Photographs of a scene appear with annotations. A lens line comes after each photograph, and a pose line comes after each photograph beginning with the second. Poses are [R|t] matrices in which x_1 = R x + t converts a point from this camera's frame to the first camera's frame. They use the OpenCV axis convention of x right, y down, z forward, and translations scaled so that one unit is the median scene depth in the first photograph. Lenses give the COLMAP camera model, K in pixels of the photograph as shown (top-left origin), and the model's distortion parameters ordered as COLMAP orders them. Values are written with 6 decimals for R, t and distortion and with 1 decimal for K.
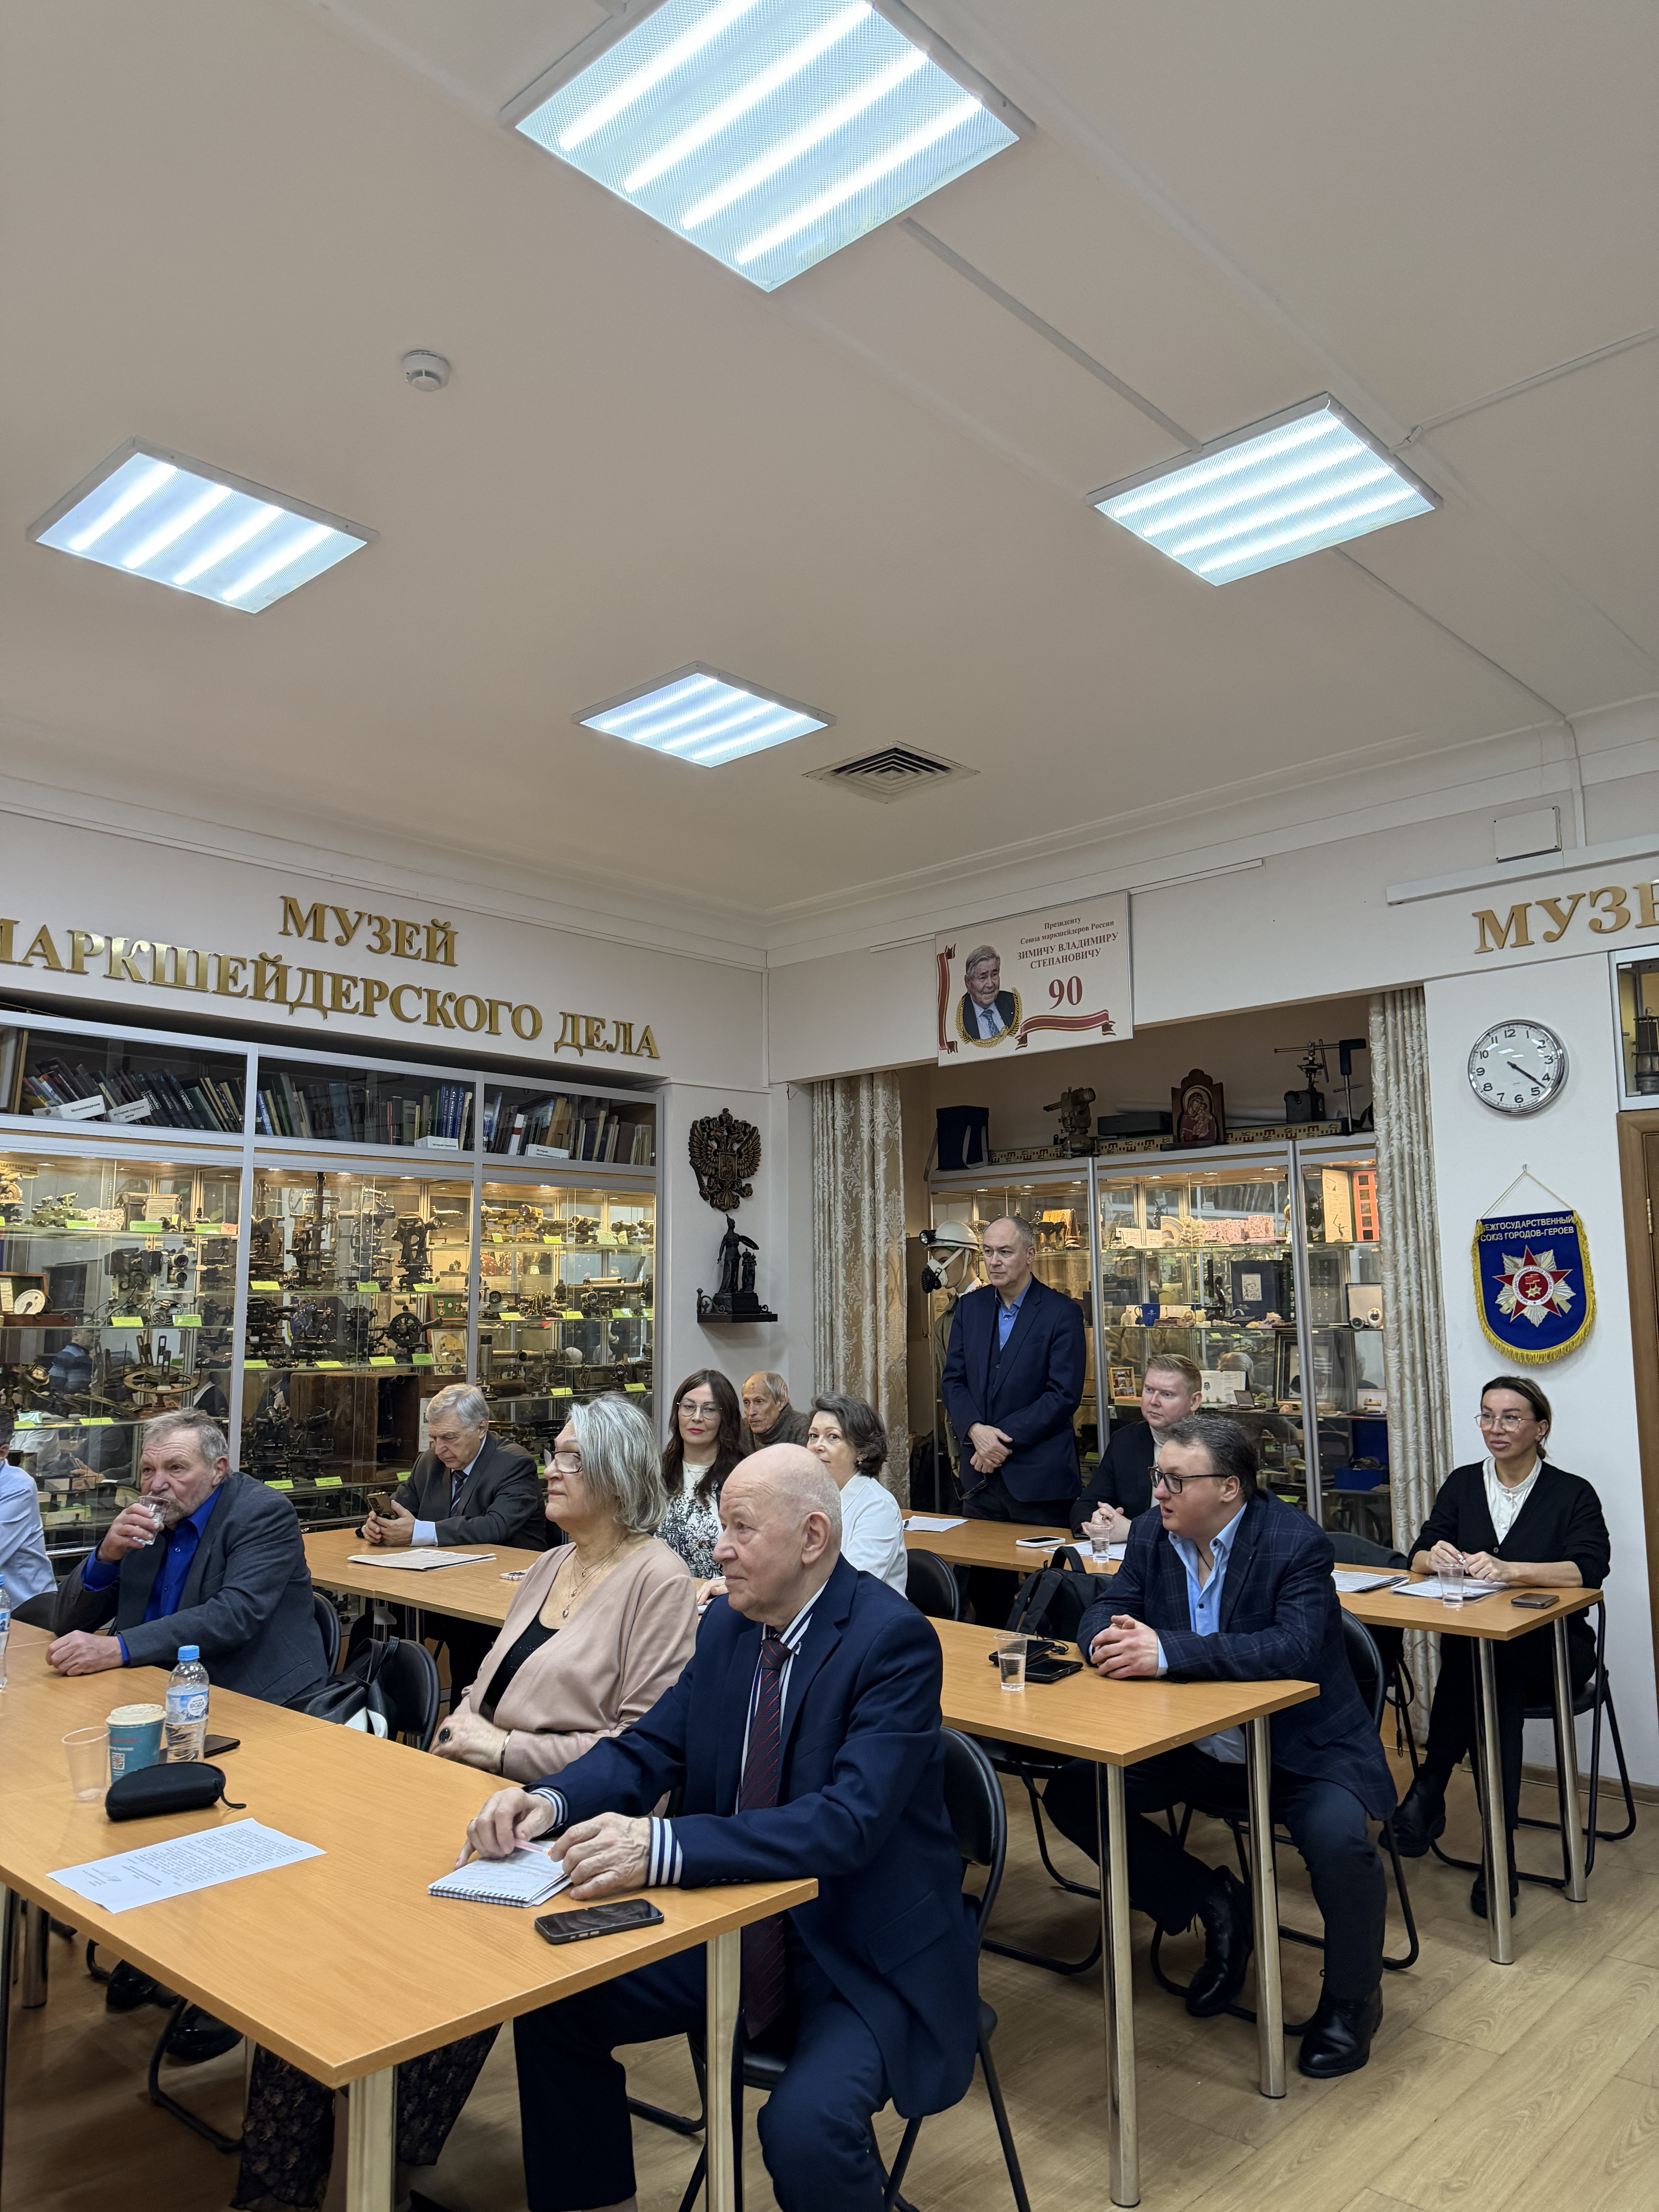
lens RADIAL K [[1583.3, 0, 816.2], [0, 1583.3, 1107.8], [0, 0, 1]] dist [-0.015066, -0.000801]
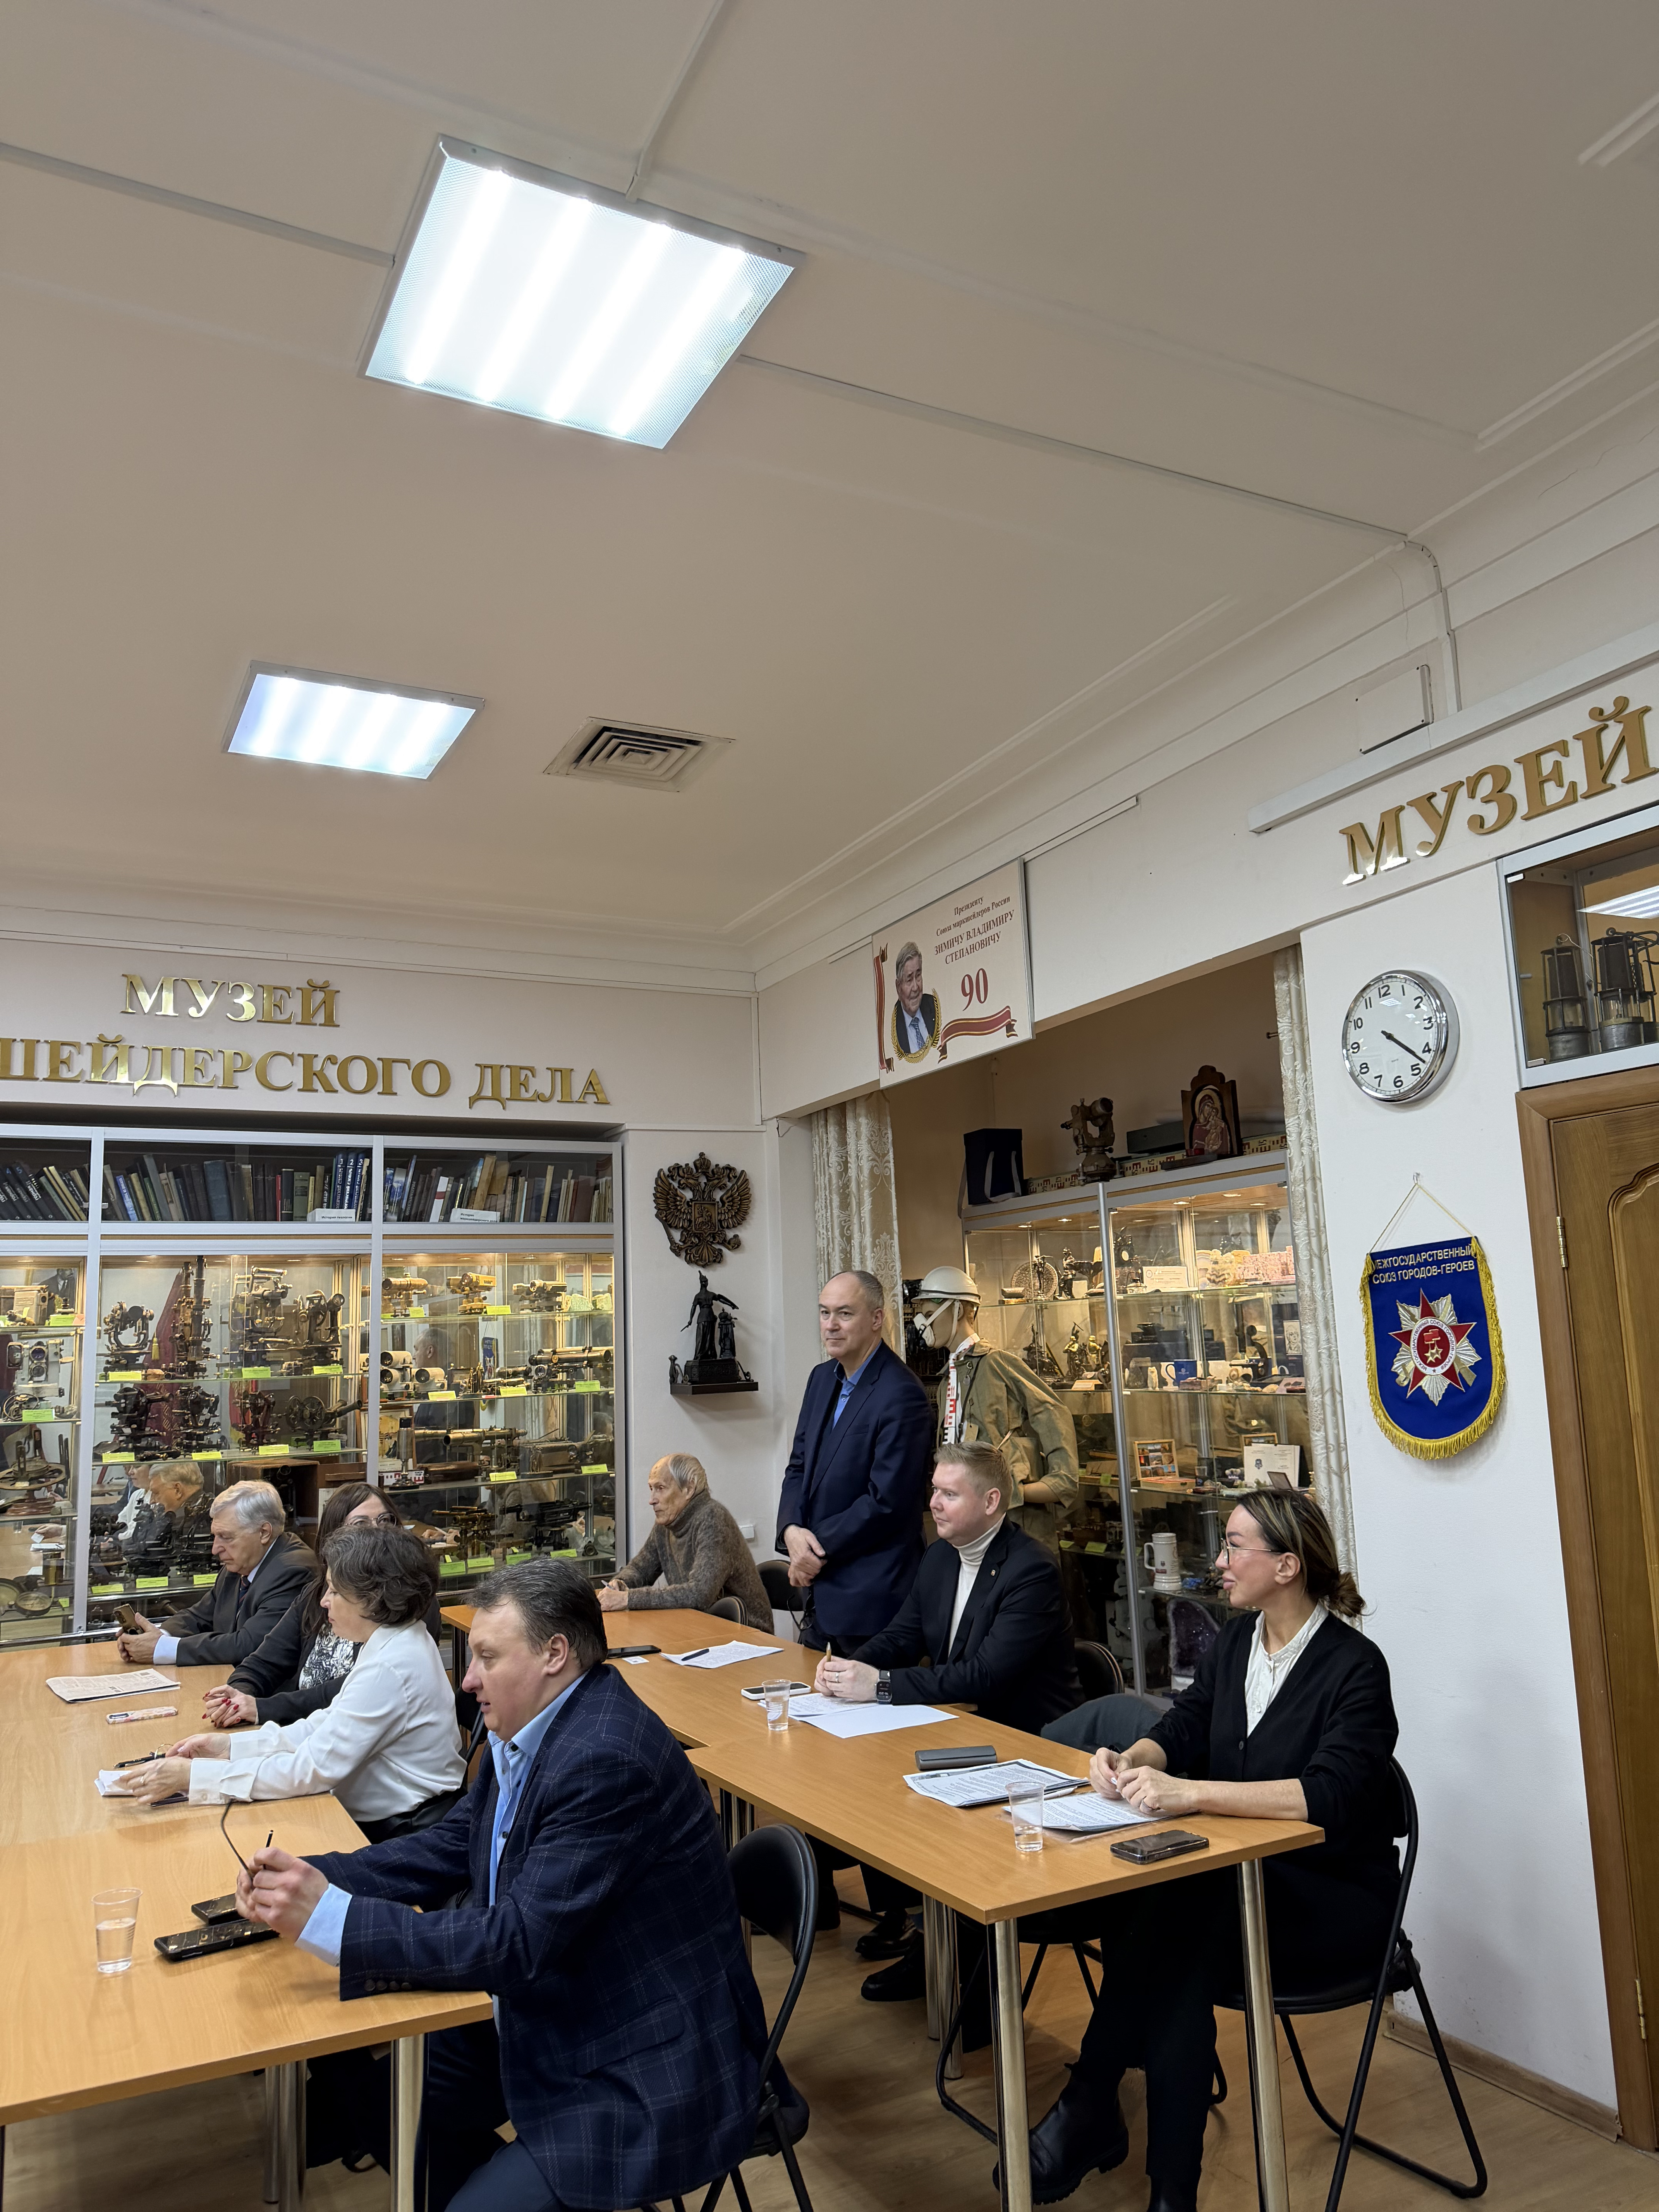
lens RADIAL K [[1583.3, 0, 834.8], [0, 1583.3, 1100.6], [0, 0, 1]] dist [-0.015066, -0.000801]
pose [[0.945021, -0.078611, -0.317421, 0.350096], [0.072232, 0.996880, -0.031838, 0.005847], [0.318933, 0.007159, 0.947750, 0.201221]]
